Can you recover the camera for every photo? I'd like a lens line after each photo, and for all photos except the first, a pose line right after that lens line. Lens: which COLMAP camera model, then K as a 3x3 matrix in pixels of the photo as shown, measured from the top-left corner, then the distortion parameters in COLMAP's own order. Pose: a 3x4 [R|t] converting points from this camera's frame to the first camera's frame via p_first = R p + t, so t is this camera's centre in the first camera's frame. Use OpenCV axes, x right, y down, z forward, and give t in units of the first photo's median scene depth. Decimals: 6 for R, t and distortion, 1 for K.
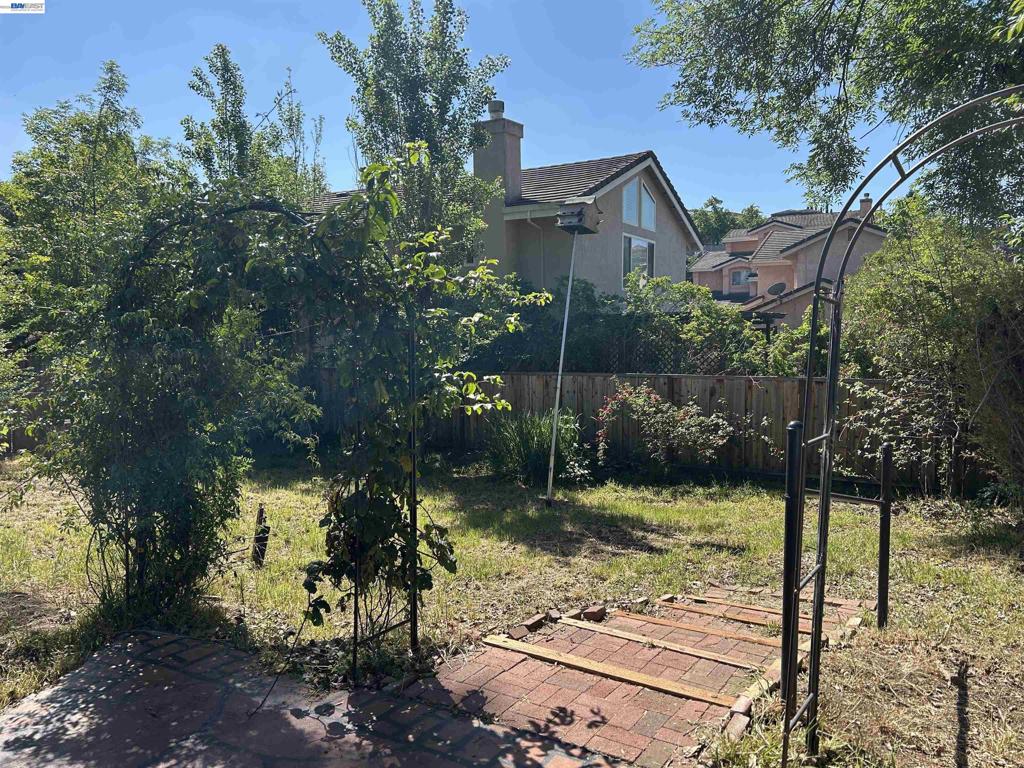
lens RADIAL K [[776.1, 0, 505.9], [0, 776.1, 391.0], [0, 0, 1]] dist [0.049879, -0.045982]
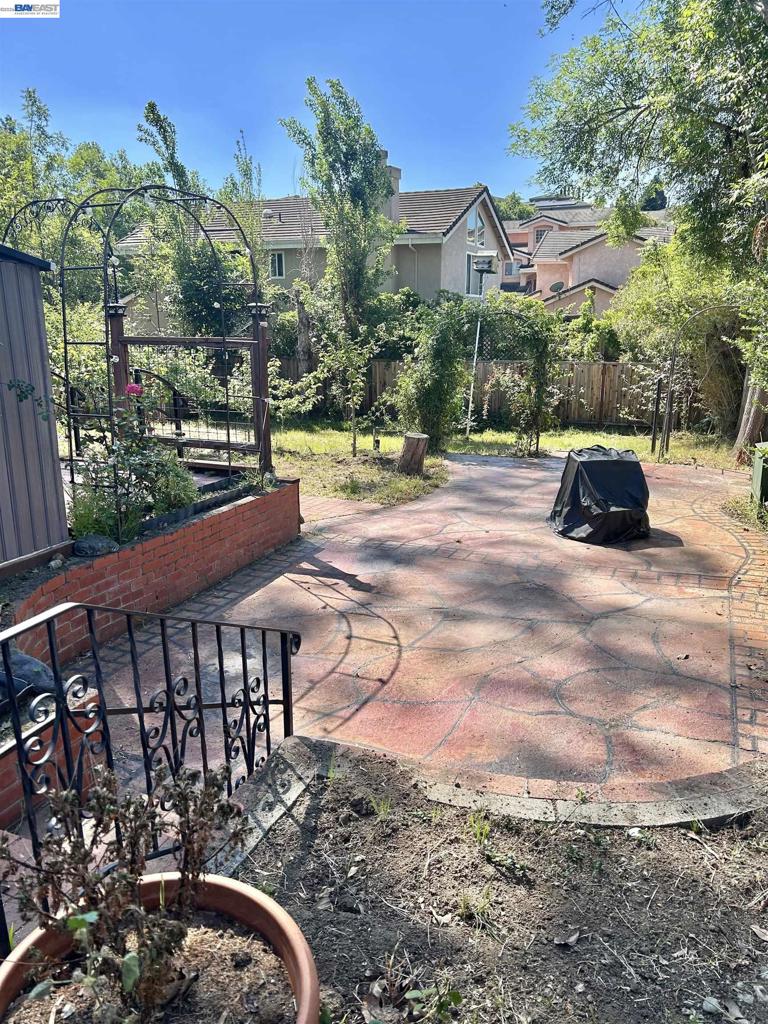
lens RADIAL K [[776.1, 0, 387.7], [0, 776.1, 511.3], [0, 0, 1]] dist [0.049879, -0.045982]
pose [[0.985821, -0.036949, 0.163683, -0.333493], [0.007805, 0.984497, 0.175228, -0.000310], [-0.167619, -0.171466, 0.970826, -0.539339]]
